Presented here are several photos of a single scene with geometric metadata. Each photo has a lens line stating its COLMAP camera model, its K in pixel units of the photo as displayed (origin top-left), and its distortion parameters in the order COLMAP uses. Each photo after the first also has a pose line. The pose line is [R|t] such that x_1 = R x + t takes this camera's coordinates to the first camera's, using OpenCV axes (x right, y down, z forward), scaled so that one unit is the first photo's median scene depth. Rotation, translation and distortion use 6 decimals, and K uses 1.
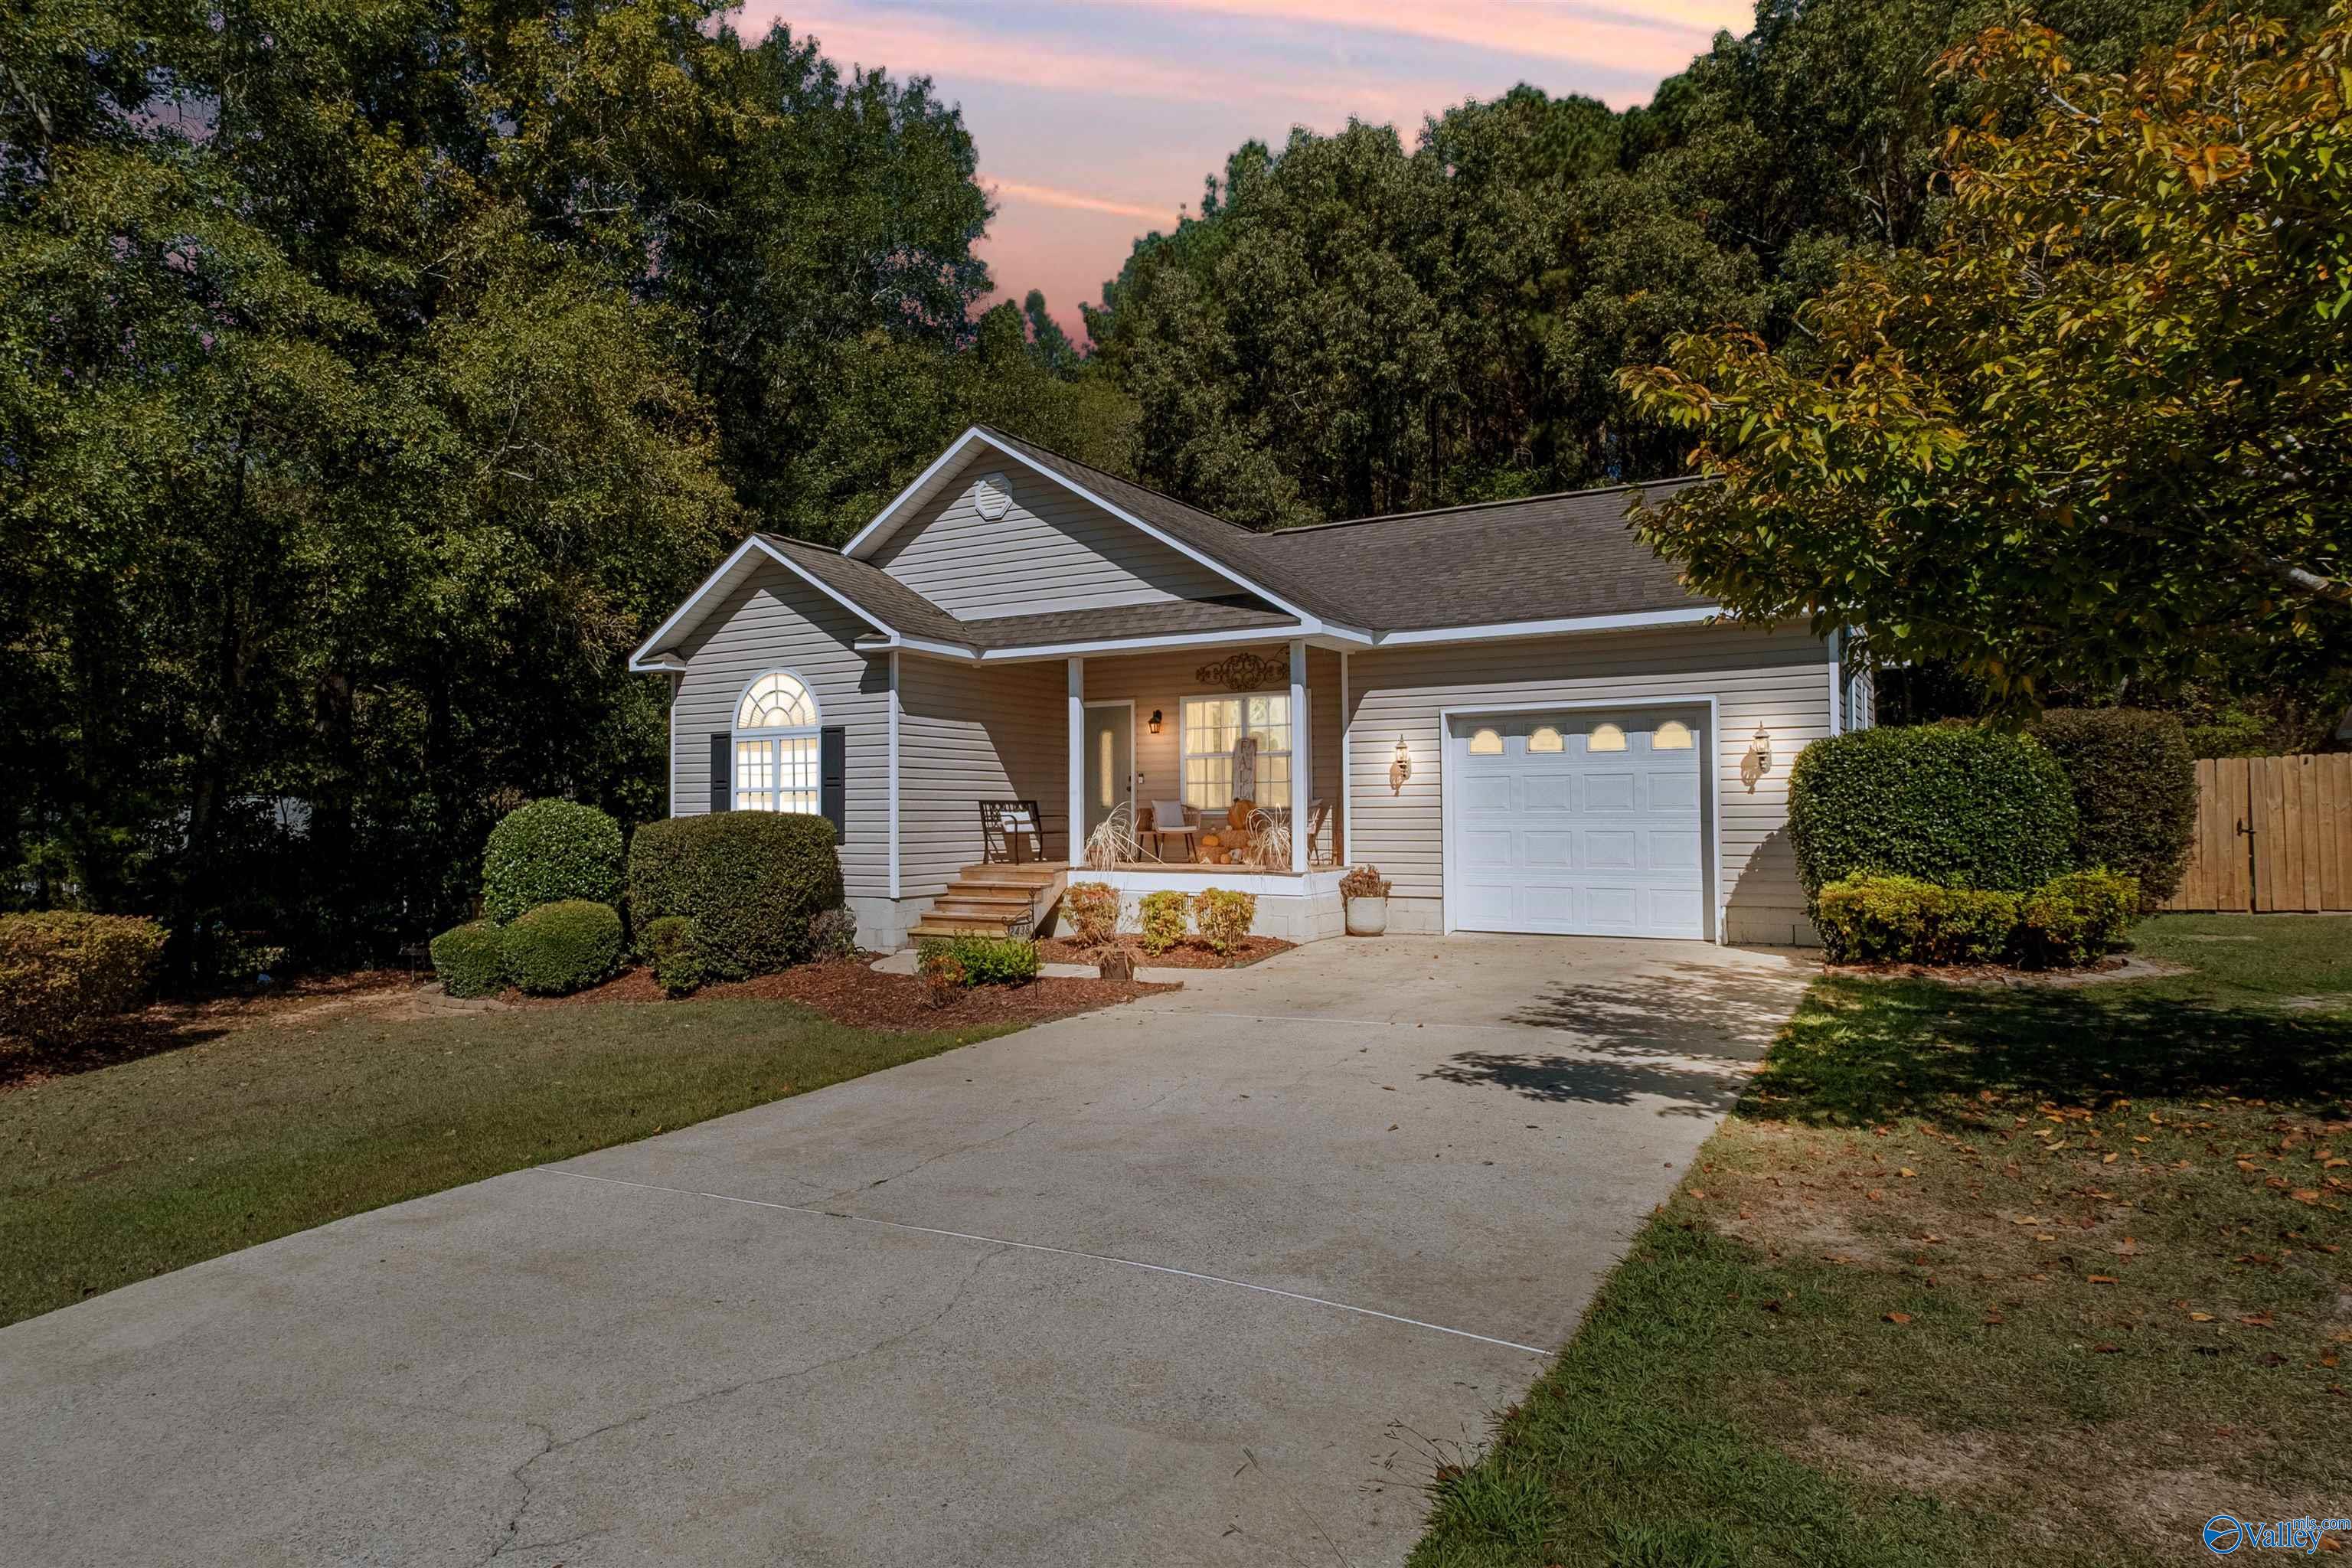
lens RADIAL K [[1040.8, 0, 1185.6], [0, 1040.8, 784.9], [0, 0, 1]] dist [-0.016095, 0.000233]
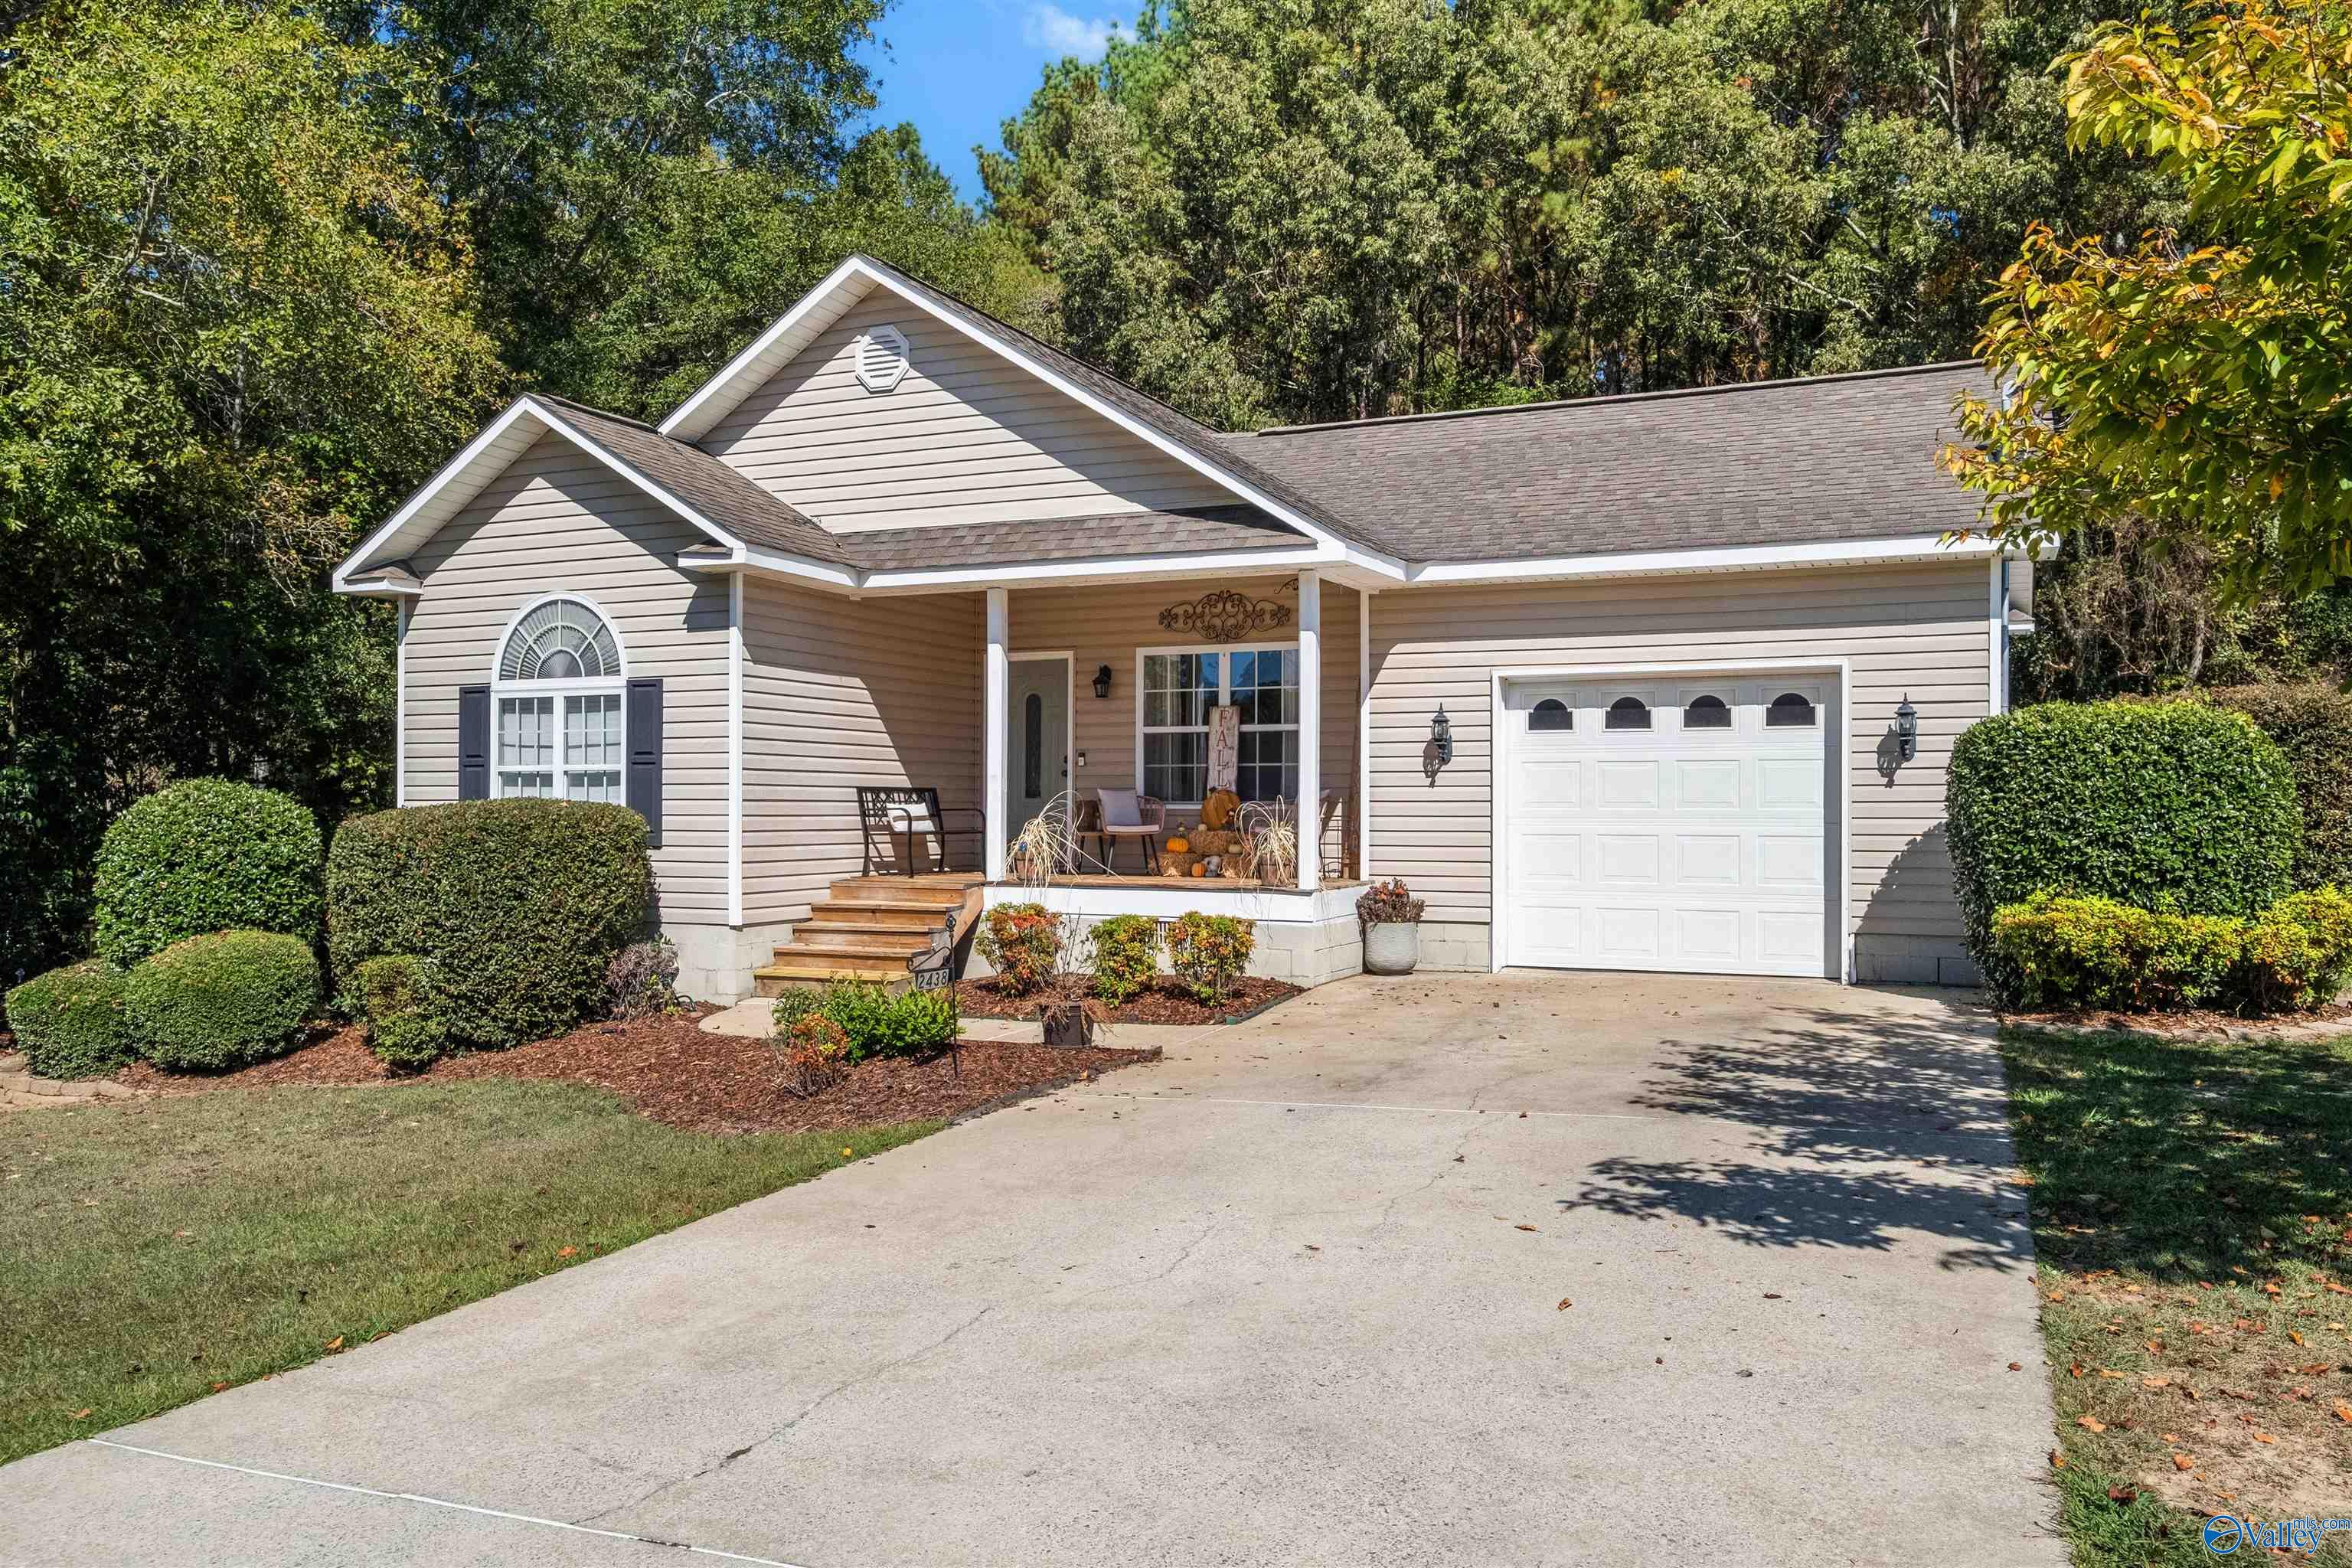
lens RADIAL K [[1178.0, 0, 1177.4], [0, 1178.0, 789.5], [0, 0, 1]] dist [-0.007080, 0.000246]
pose [[0.994540, 0.008825, 0.103981, -0.067319], [-0.010194, 0.999868, 0.012632, 0.004193], [-0.103856, -0.013623, 0.994499, 0.182418]]
